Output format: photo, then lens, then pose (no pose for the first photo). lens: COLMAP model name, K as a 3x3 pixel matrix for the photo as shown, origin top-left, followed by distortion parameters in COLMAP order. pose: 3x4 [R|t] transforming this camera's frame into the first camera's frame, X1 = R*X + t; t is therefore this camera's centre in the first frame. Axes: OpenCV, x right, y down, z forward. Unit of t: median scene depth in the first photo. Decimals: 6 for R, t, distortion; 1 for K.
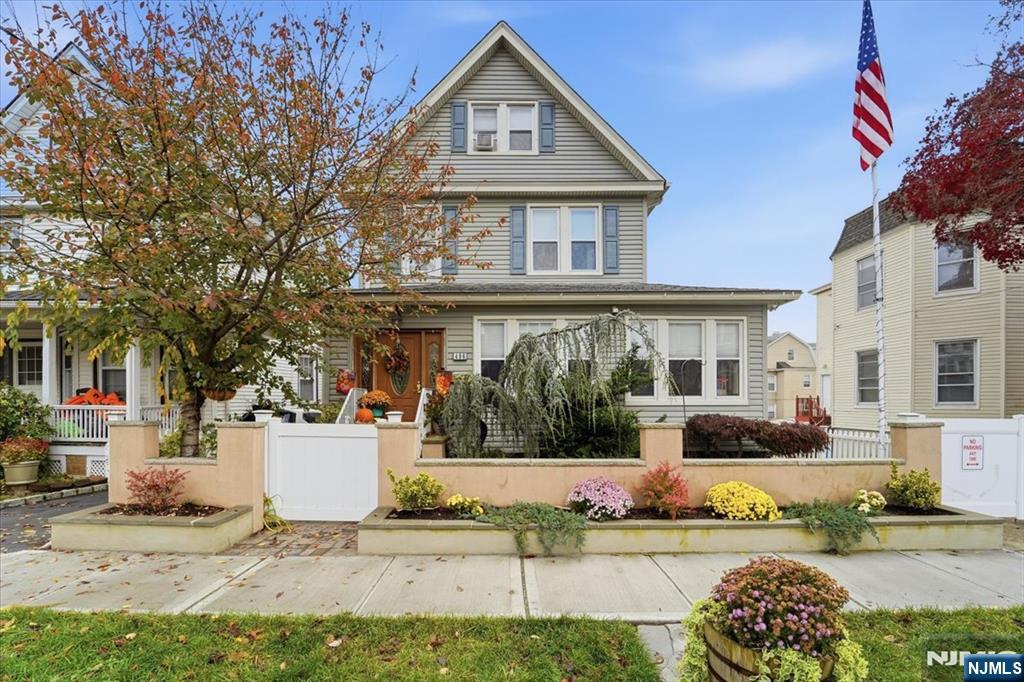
lens RADIAL K [[459.4, 0, 510.3], [0, 459.4, 399.8], [0, 0, 1]] dist [-0.021489, 0.000587]
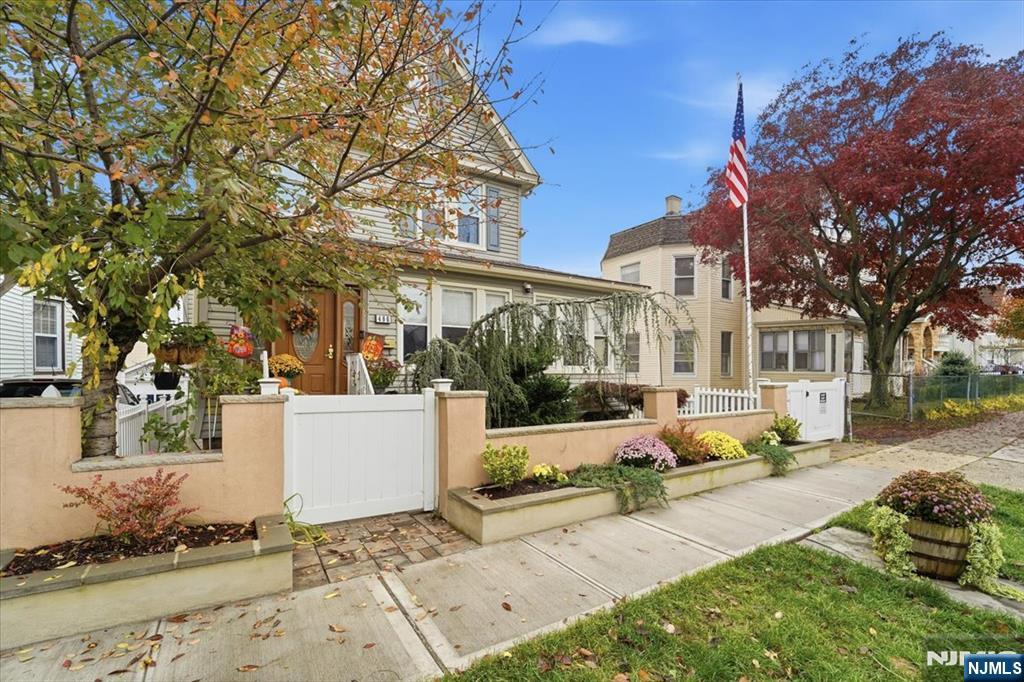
lens RADIAL K [[440.6, 0, 511.9], [0, 440.6, 371.2], [0, 0, 1]] dist [-0.016873, -0.000002]
pose [[0.840755, 0.005926, 0.541383, -0.665984], [-0.006733, 0.999977, -0.000491, 0.011544], [-0.541374, -0.003232, 0.840776, 0.253696]]
